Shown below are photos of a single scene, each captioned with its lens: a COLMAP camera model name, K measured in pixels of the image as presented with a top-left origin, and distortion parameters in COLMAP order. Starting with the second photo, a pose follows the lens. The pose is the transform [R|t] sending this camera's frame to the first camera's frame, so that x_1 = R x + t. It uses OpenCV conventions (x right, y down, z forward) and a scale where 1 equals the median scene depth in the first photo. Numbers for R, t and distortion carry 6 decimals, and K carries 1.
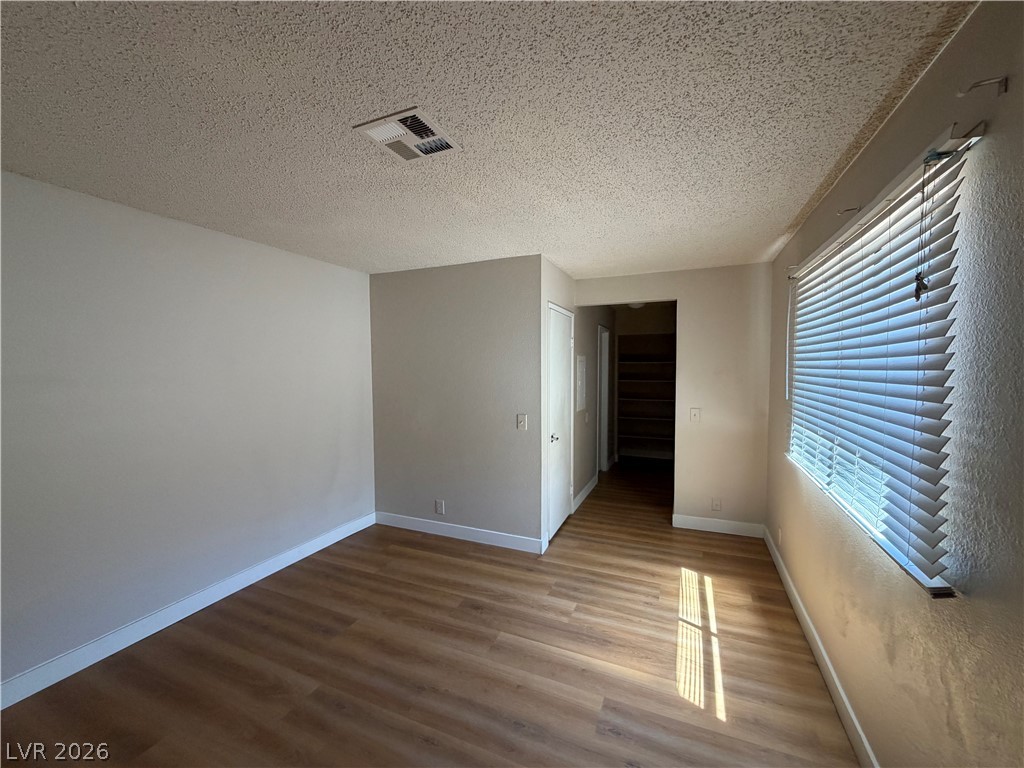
lens RADIAL K [[408.1, 0, 512.2], [0, 408.1, 385.1], [0, 0, 1]] dist [0.000039, -0.000260]
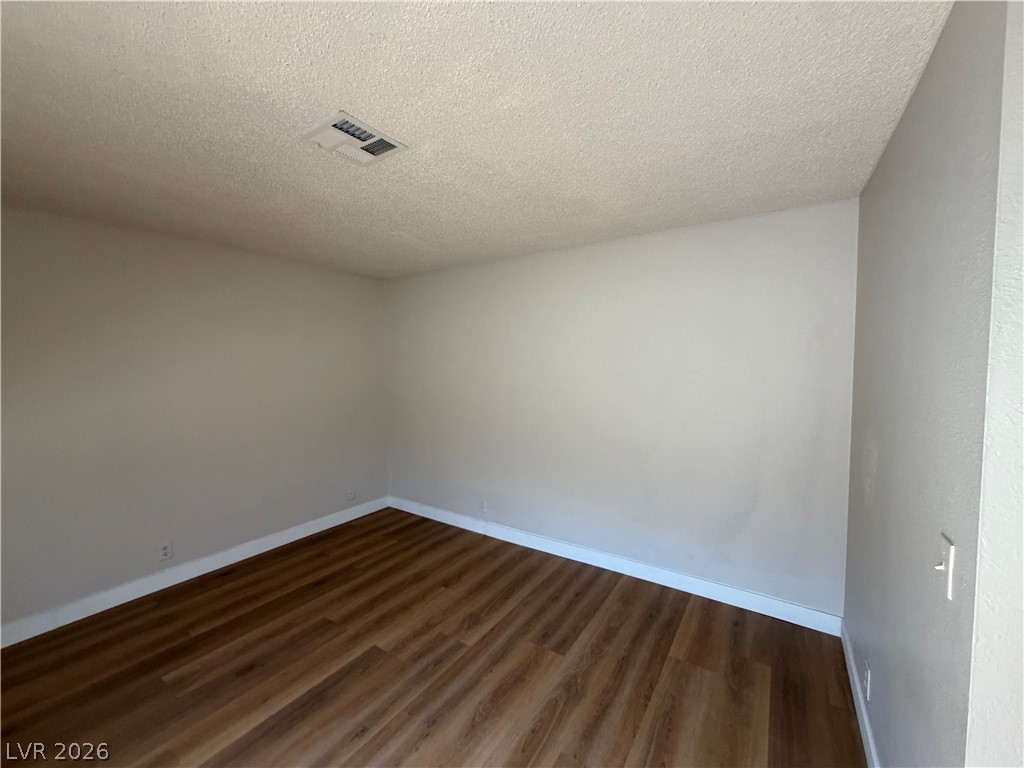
lens RADIAL K [[408.1, 0, 516.4], [0, 408.1, 390.2], [0, 0, 1]] dist [0.000039, -0.000260]
pose [[-0.160519, 0.072420, -0.984372, 0.450668], [-0.045238, 0.995717, 0.080631, -0.056465], [0.985995, 0.057474, -0.156556, 0.989529]]
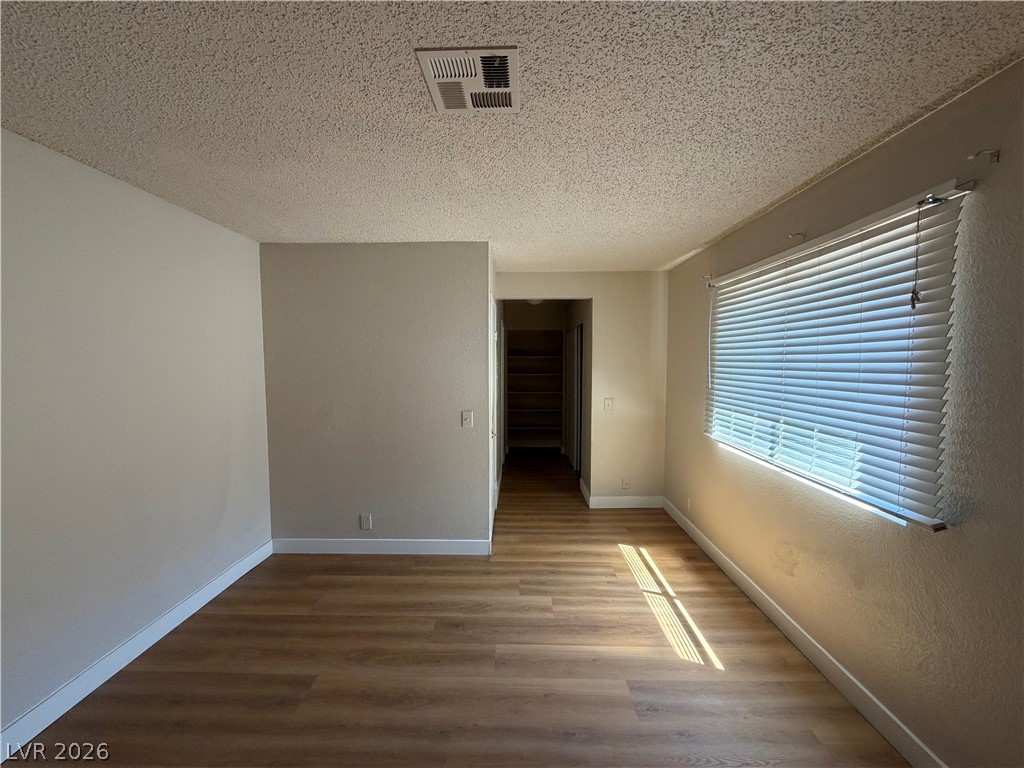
lens RADIAL K [[408.1, 0, 511.7], [0, 408.1, 385.3], [0, 0, 1]] dist [0.000039, -0.000260]
pose [[0.925027, -0.019949, 0.379376, -0.312776], [0.014645, 0.999751, 0.016862, -0.001785], [-0.379618, -0.010042, 0.925089, 0.121499]]
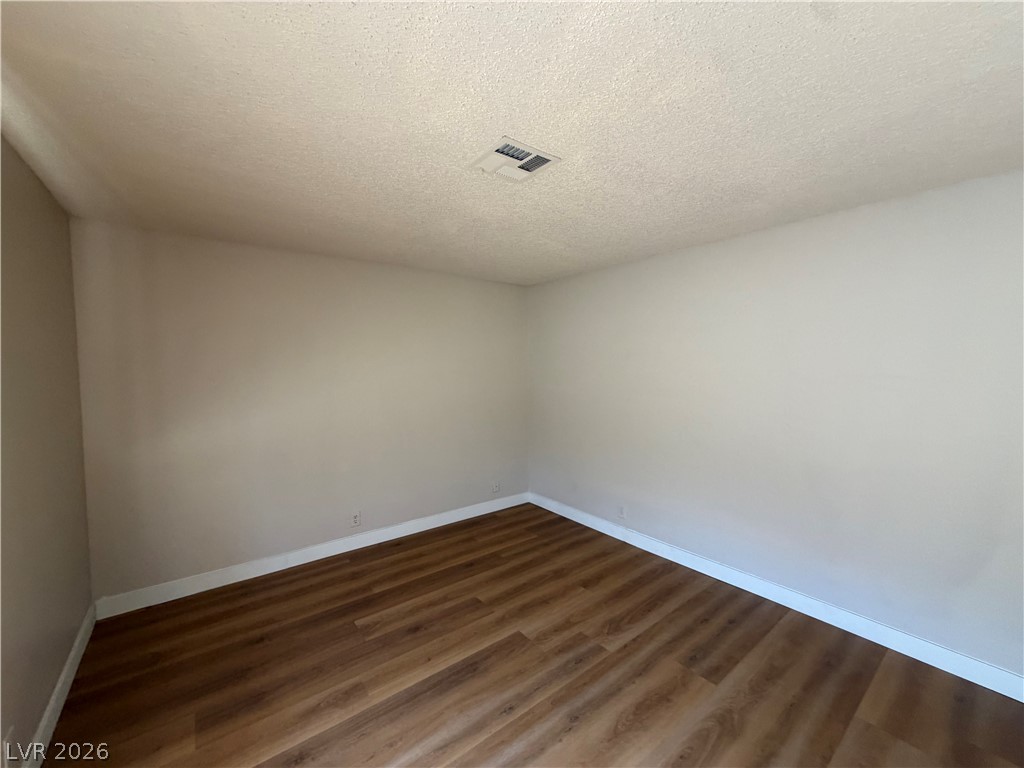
lens RADIAL K [[408.1, 0, 515.9], [0, 408.1, 387.5], [0, 0, 1]] dist [0.000039, -0.000260]
pose [[-0.467578, 0.052984, -0.882363, 0.469656], [-0.036604, 0.996185, 0.079216, -0.051928], [0.883194, 0.069338, -0.463855, 0.969874]]
